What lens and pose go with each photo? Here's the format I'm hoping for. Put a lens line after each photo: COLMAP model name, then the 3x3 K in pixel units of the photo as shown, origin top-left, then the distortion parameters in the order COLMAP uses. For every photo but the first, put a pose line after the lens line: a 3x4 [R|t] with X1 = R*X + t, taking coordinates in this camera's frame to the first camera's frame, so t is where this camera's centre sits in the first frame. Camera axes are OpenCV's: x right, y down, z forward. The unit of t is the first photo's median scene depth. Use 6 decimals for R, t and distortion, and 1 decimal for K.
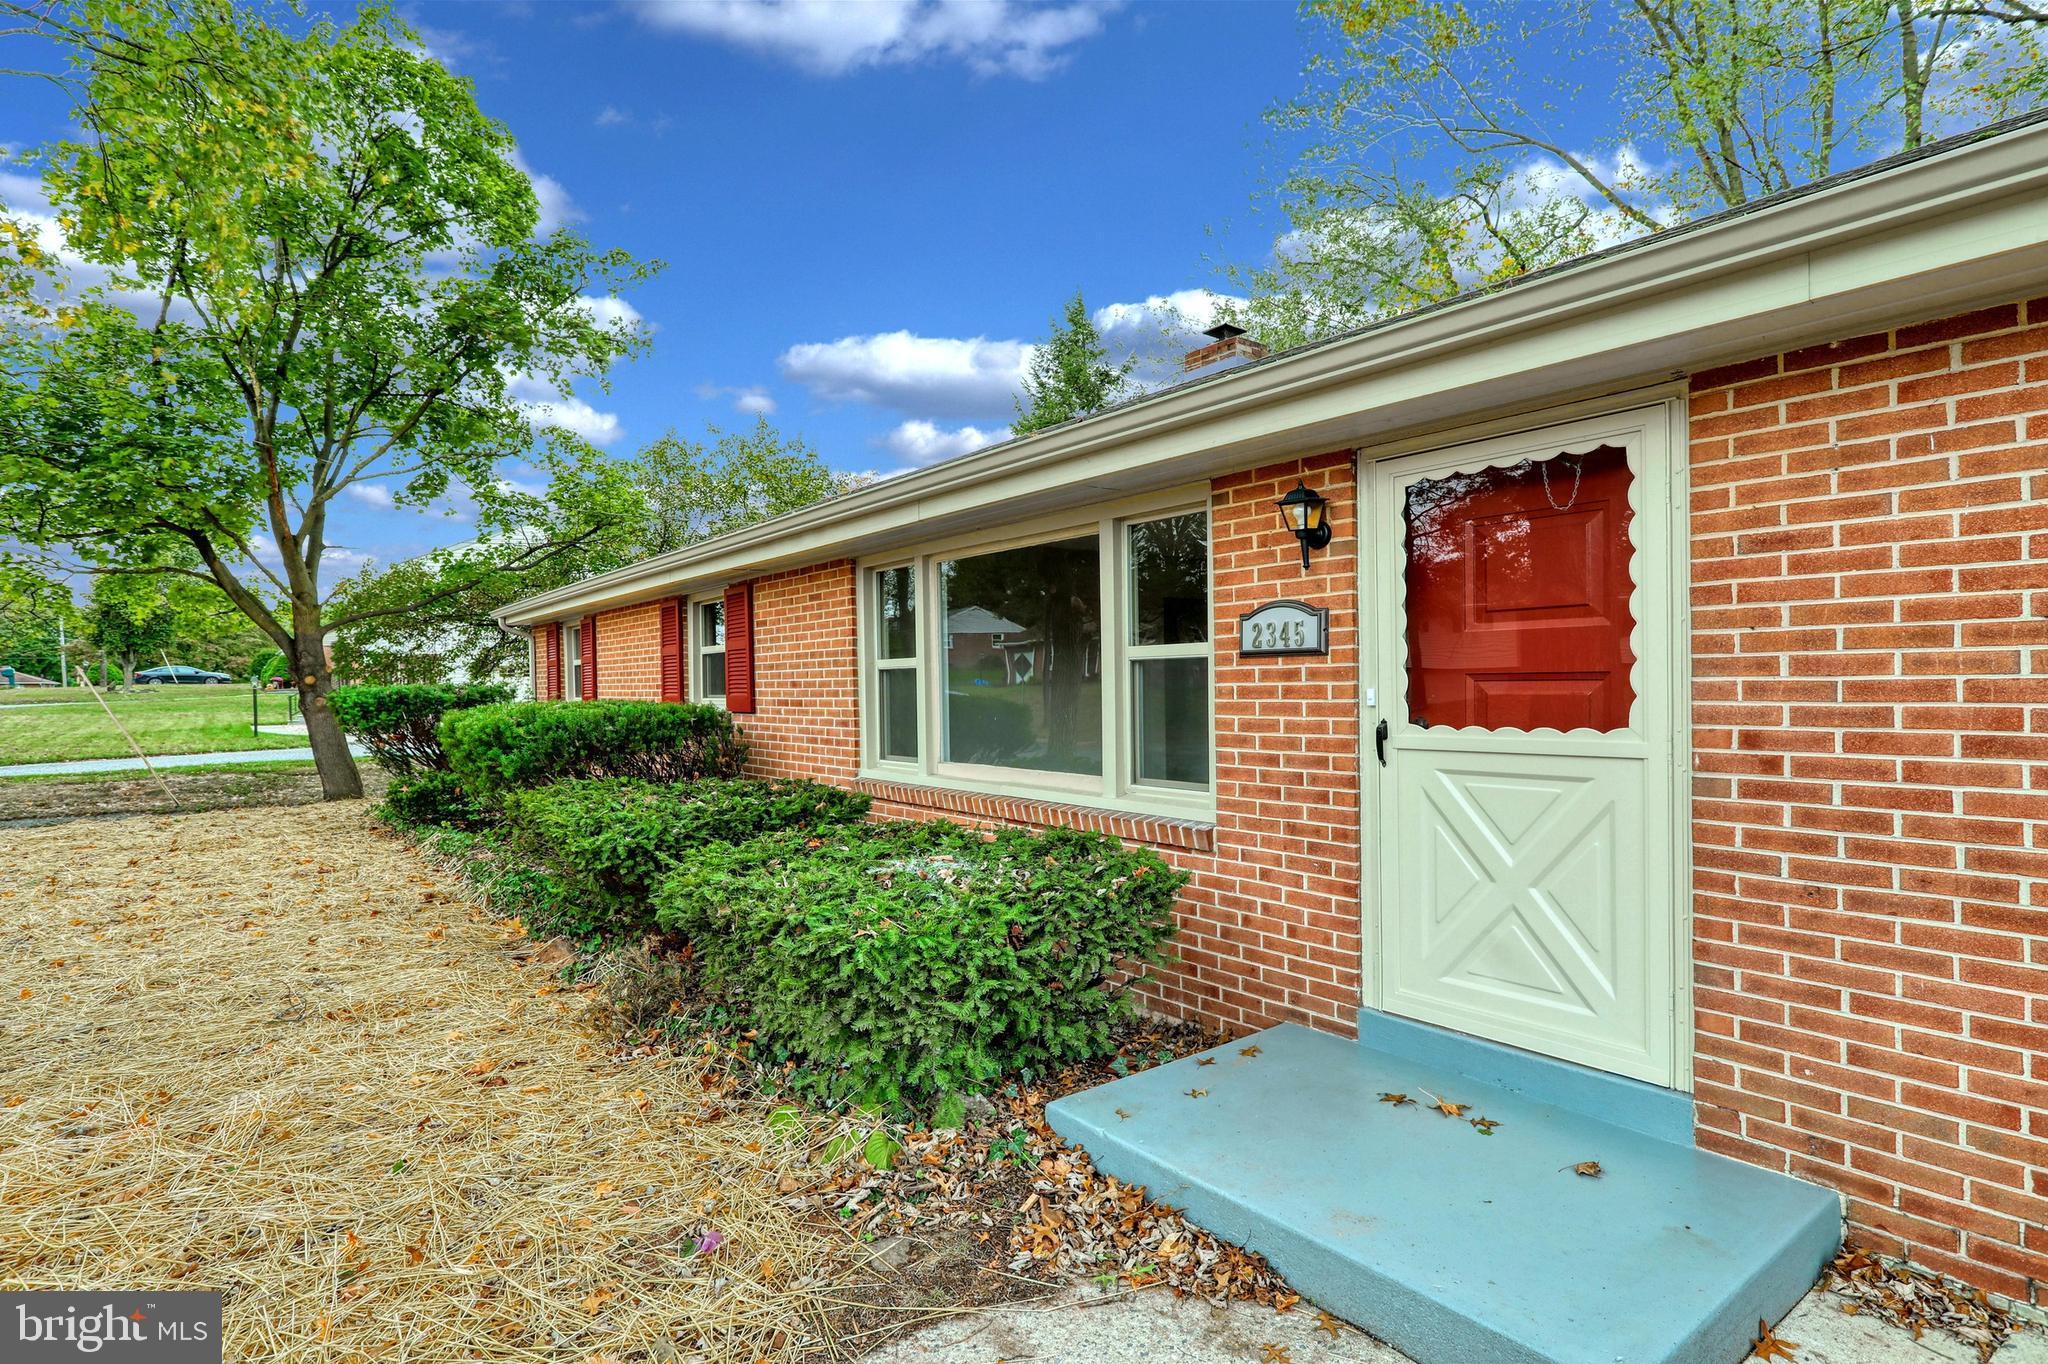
lens RADIAL K [[955.7, 0, 1024.0], [0, 955.7, 728.0], [0, 0, 1]] dist [0.002515, 0.000578]
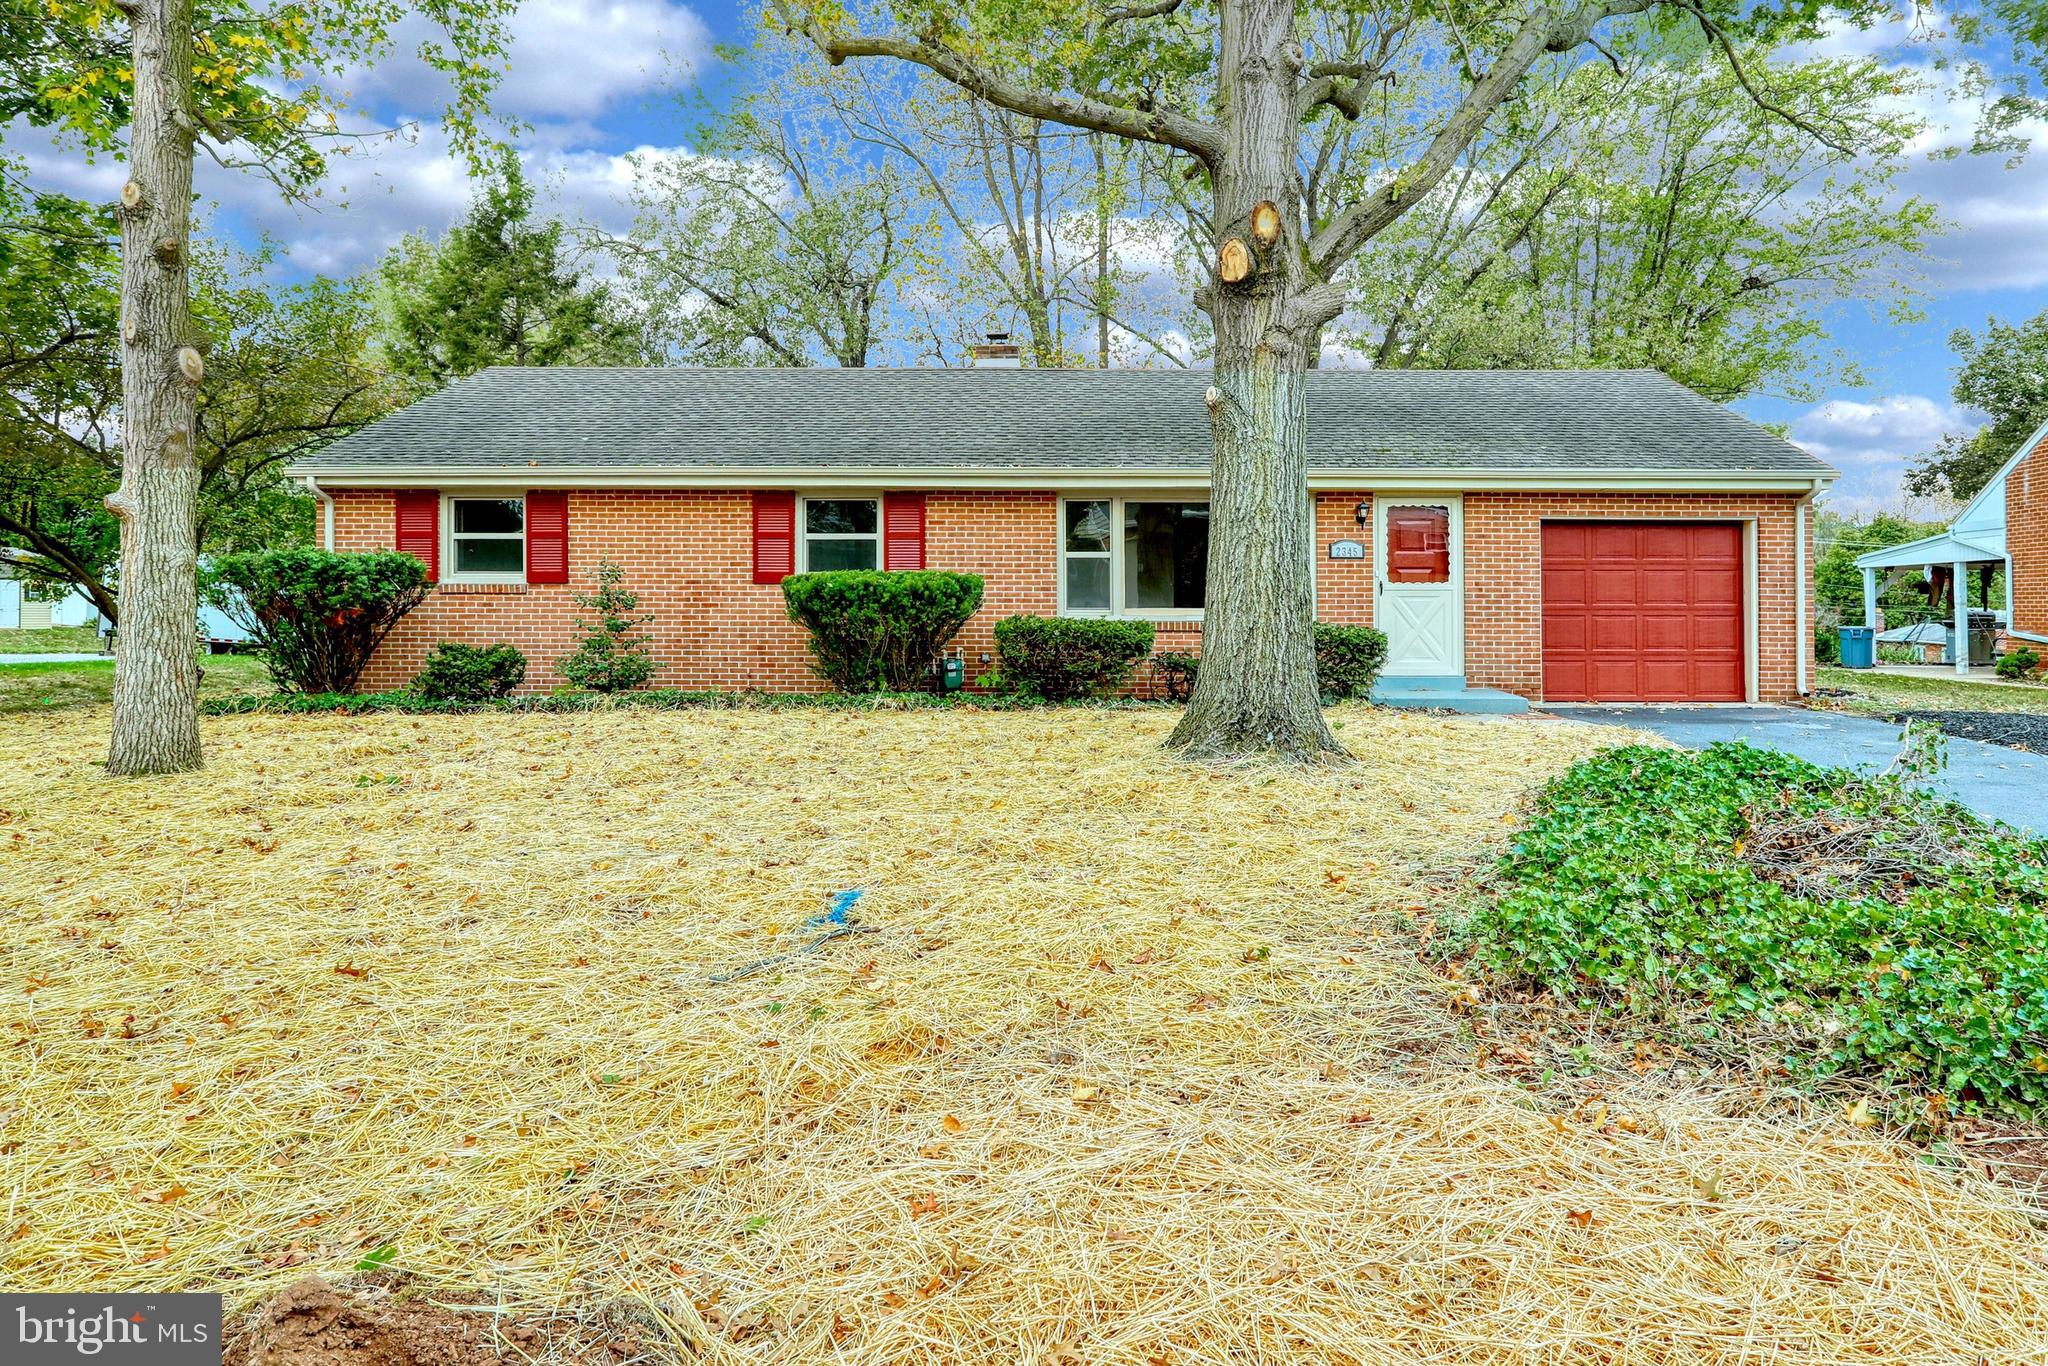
lens RADIAL K [[1063.8, 0, 1024.0], [0, 1063.8, 683.0], [0, 0, 1]] dist [-0.024117, 0.000440]
pose [[0.643229, -0.036434, 0.764807, -2.842968], [0.024198, 0.999336, 0.027255, 0.190119], [-0.765292, 0.000975, 0.643683, -0.315259]]
